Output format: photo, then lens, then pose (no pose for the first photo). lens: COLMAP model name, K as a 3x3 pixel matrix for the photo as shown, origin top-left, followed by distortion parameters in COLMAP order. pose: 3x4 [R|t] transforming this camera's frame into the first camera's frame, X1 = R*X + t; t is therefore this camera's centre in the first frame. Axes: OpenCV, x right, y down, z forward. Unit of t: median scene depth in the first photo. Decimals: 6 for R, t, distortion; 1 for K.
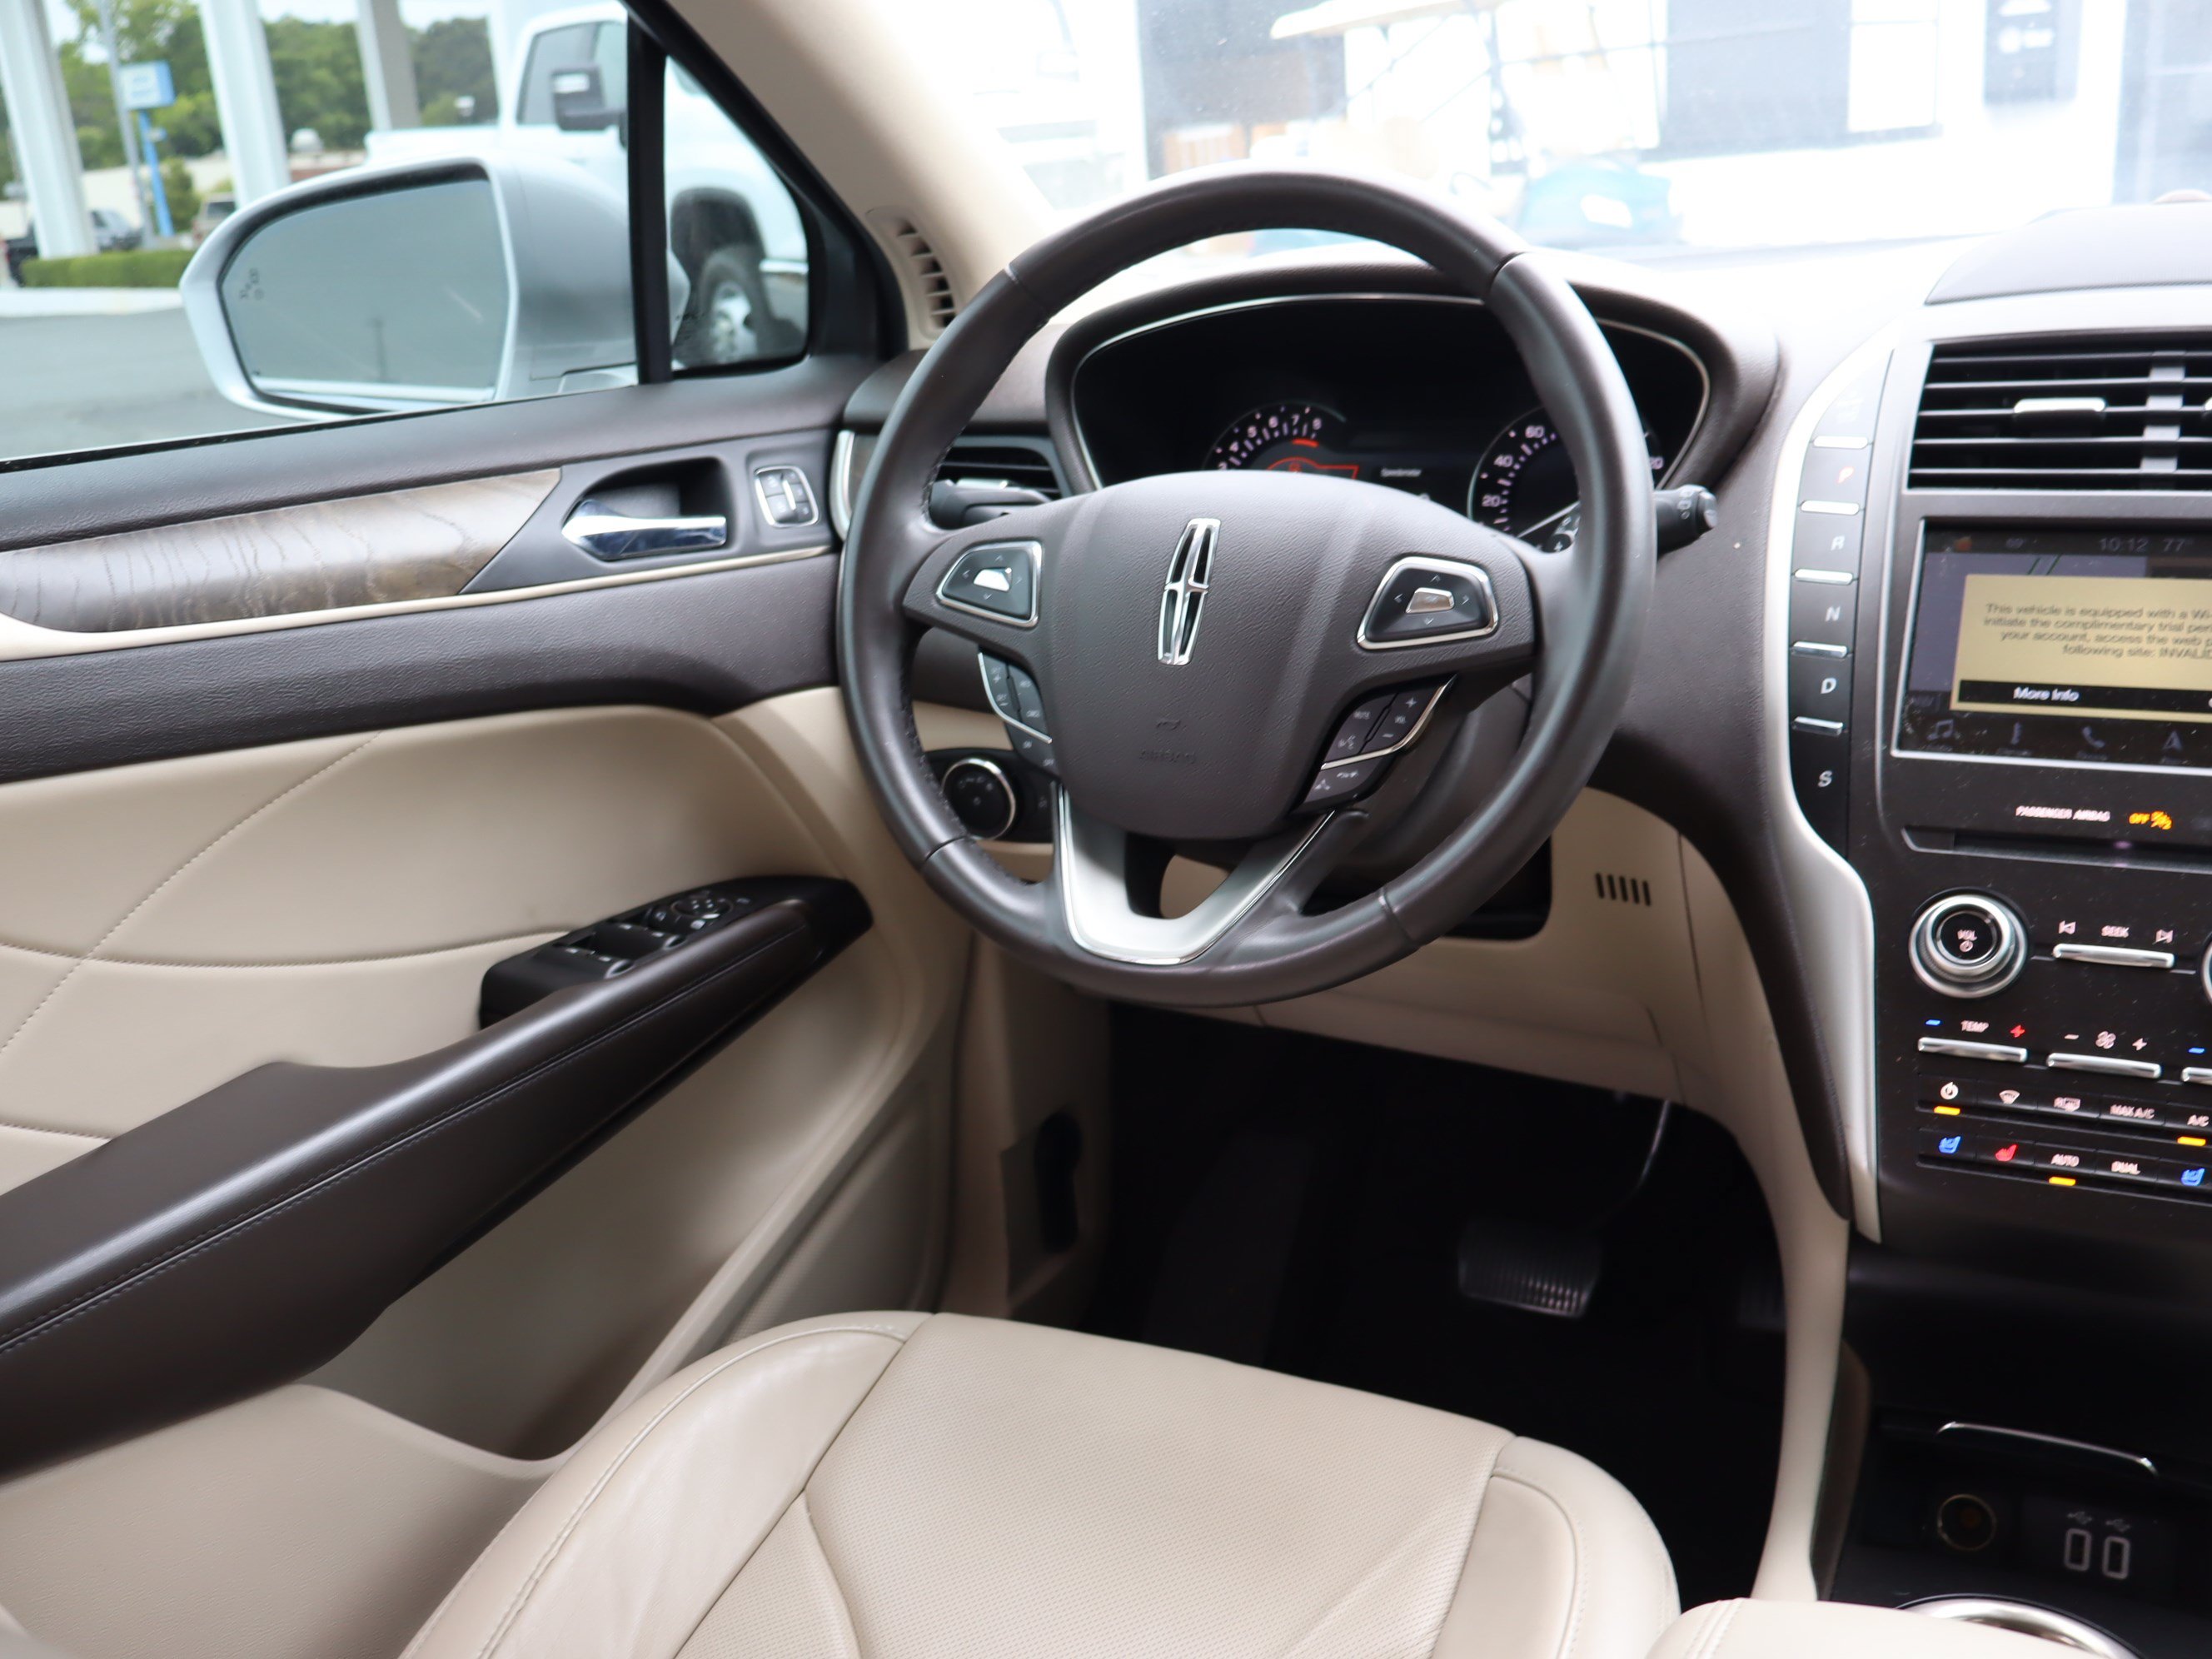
lens RADIAL K [[2086.8, 0, 1106.0], [0, 2086.8, 829.5], [0, 0, 1]] dist [0.000447, -0.001865]
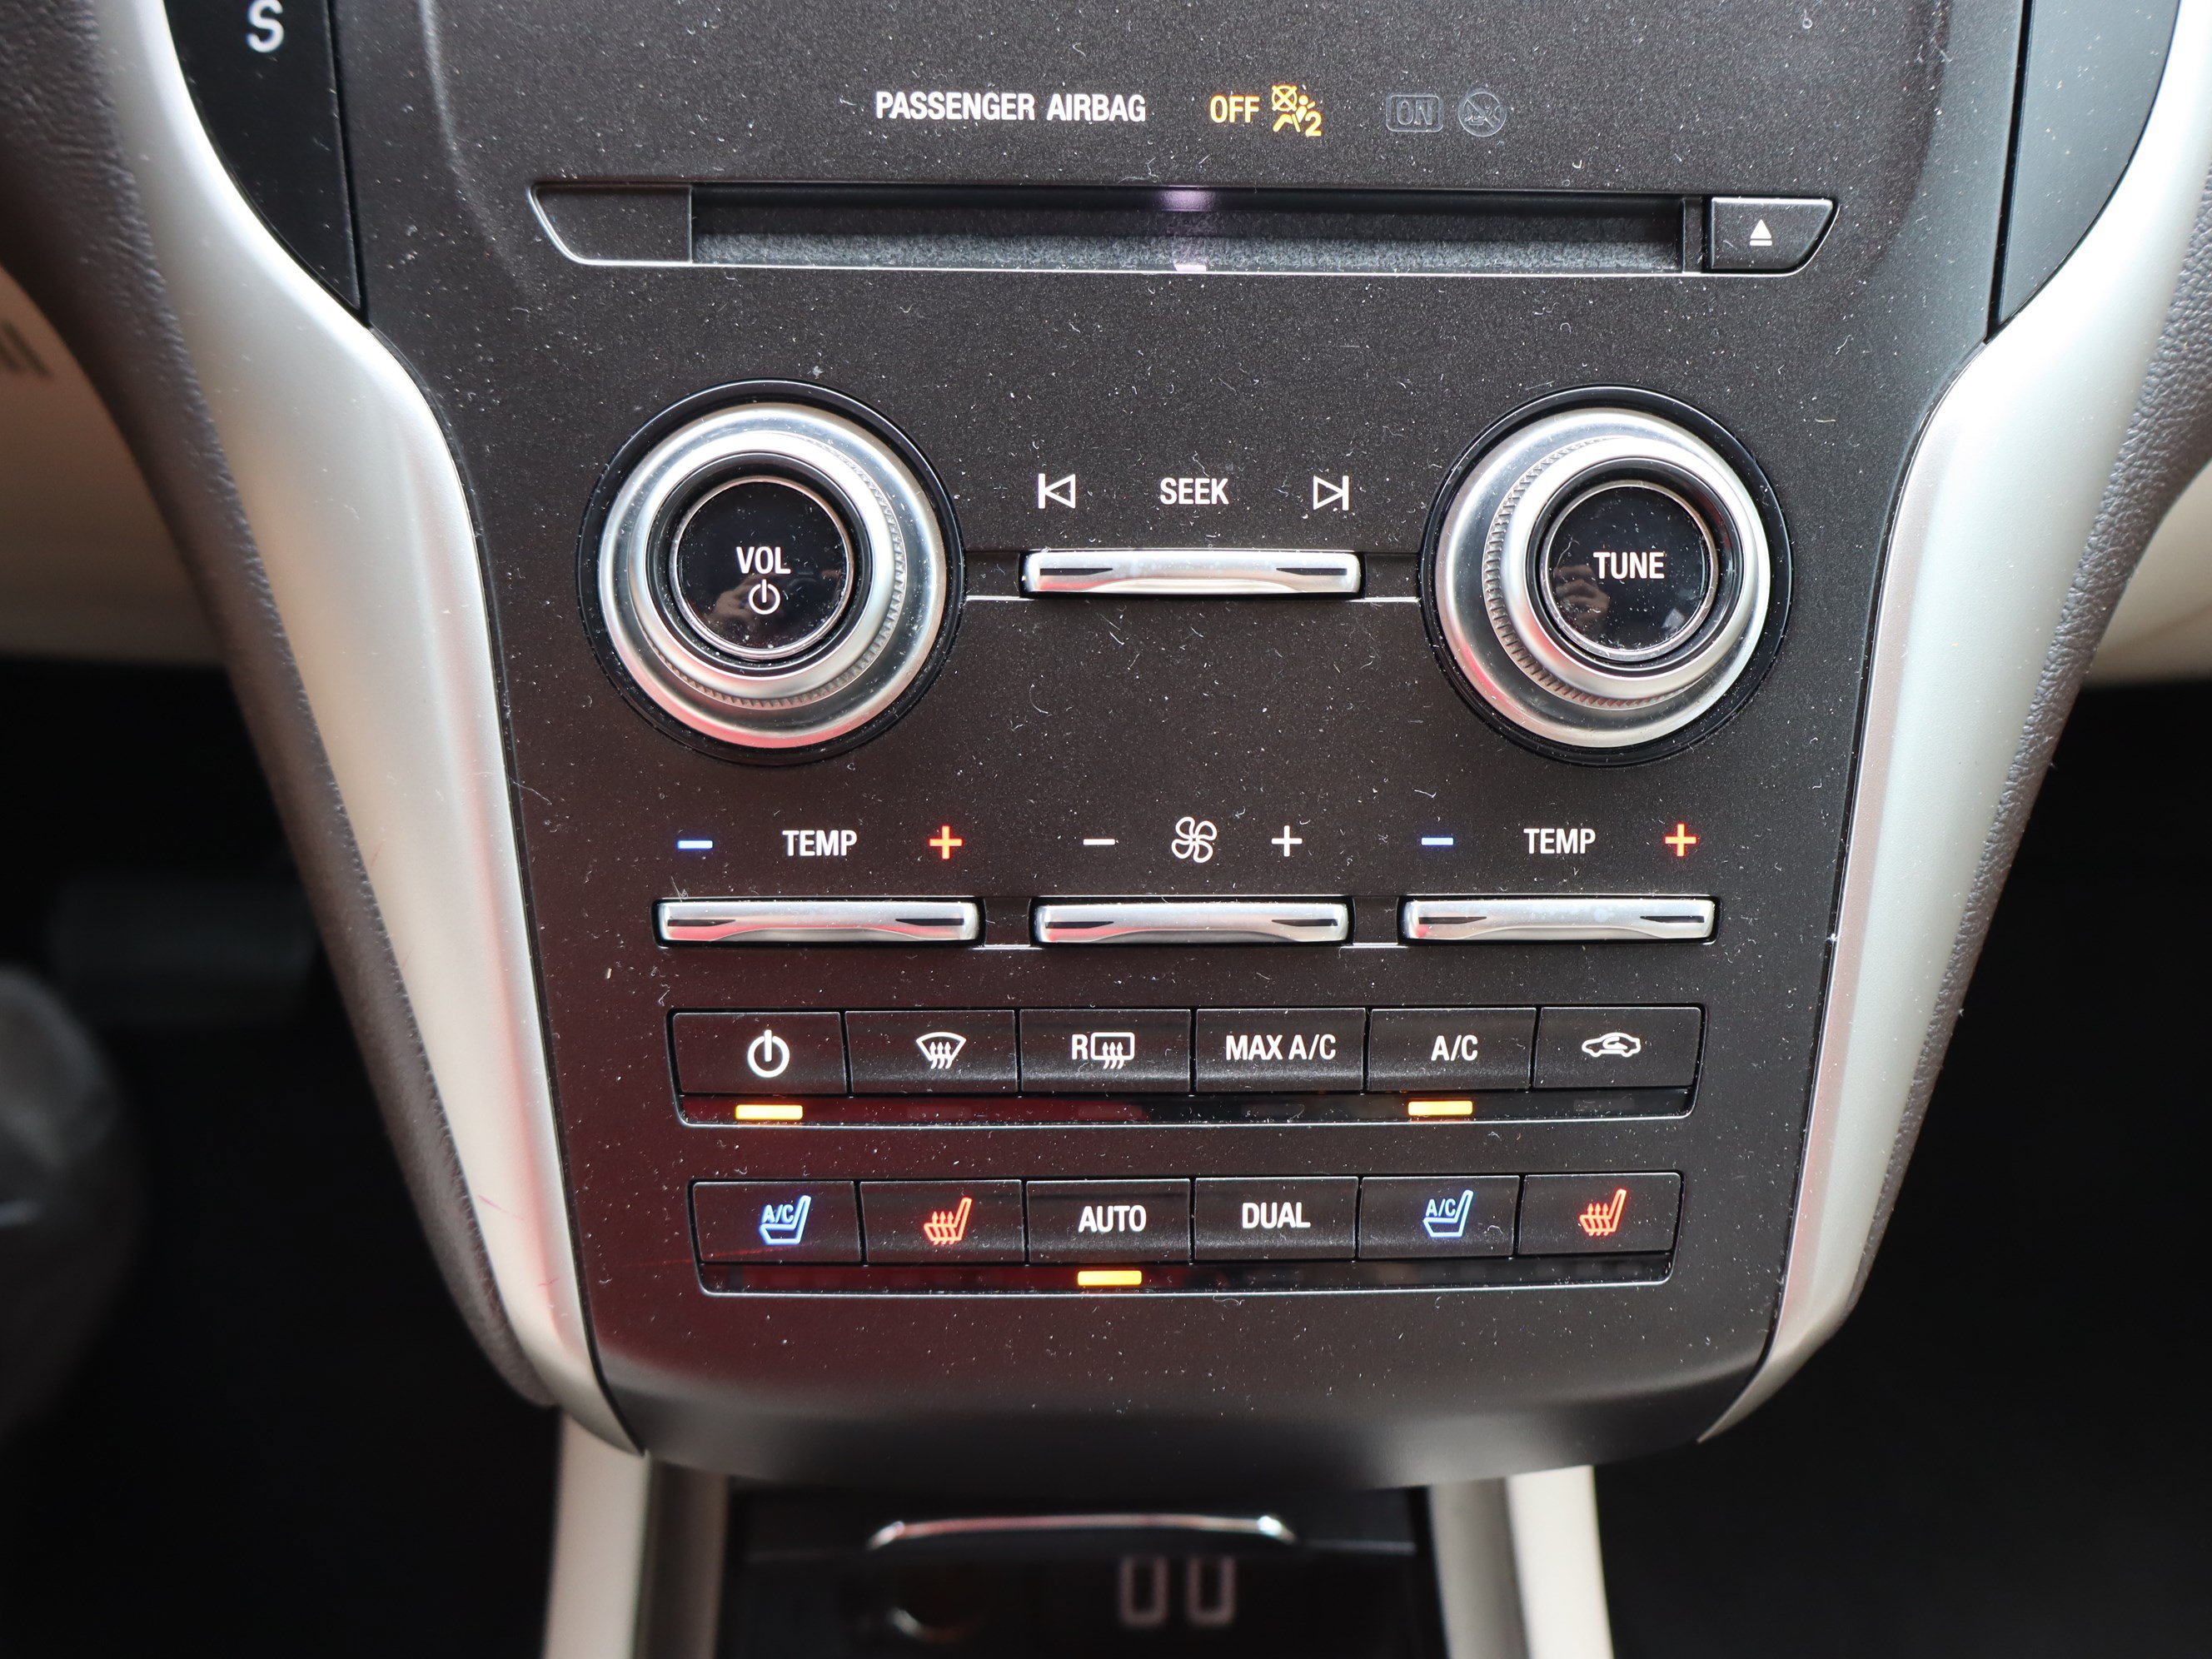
lens RADIAL K [[2088.4, 0, 1121.7], [0, 2088.4, 841.5], [0, 0, 1]] dist [-0.004883, 0.004373]
pose [[0.874843, -0.226480, 0.428201, 0.323678], [0.063114, 0.929728, 0.362797, -0.017868], [-0.480277, -0.290366, 0.827660, 0.722325]]
